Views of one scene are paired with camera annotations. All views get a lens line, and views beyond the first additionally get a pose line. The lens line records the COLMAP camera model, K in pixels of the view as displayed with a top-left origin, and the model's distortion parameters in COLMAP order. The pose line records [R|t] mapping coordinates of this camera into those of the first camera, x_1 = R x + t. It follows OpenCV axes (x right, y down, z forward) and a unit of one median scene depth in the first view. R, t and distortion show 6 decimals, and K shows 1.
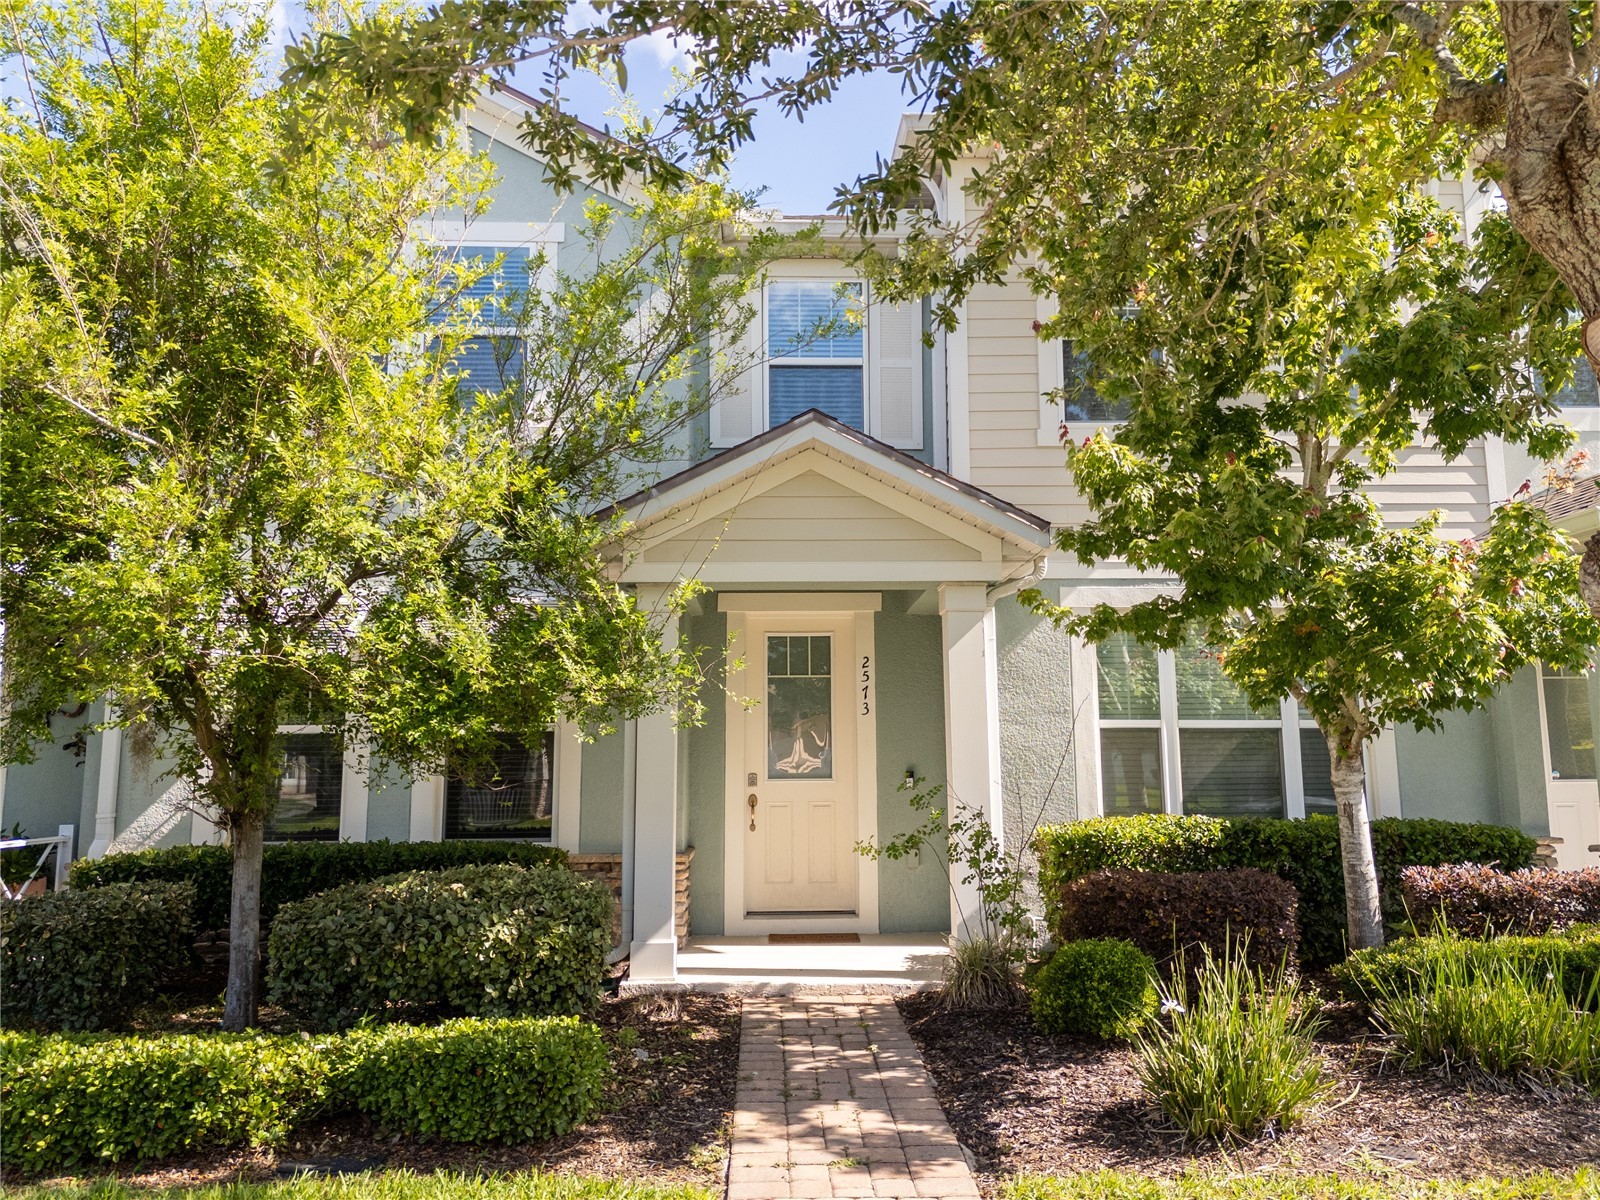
lens RADIAL K [[1165.2, 0, 800.0], [0, 1165.2, 600.0], [0, 0, 1]] dist [0.064987, -0.062413]
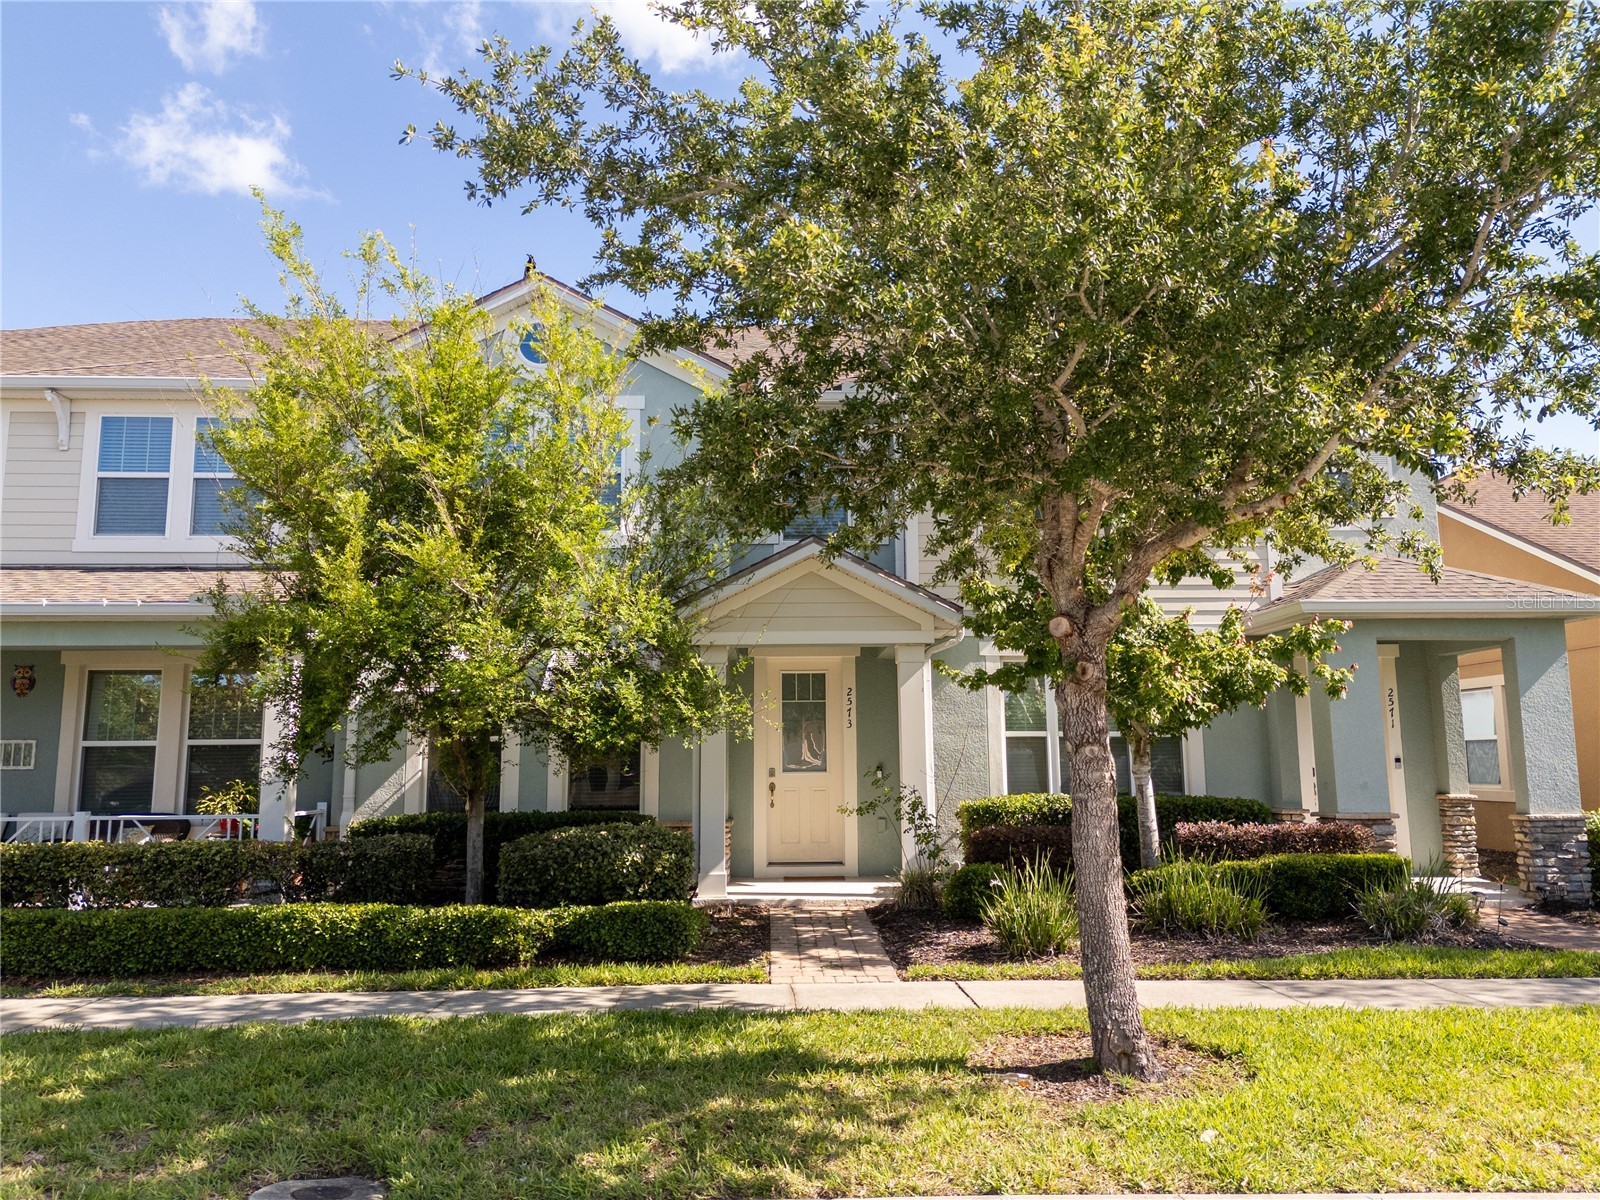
lens RADIAL K [[1169.9, 0, 804.6], [0, 1169.9, 583.4], [0, 0, 1]] dist [0.069292, -0.069464]
pose [[0.999994, -0.001315, 0.003062, -0.005576], [0.001361, 0.999888, -0.014912, -0.080371], [-0.003042, 0.014916, 0.999884, -0.622787]]
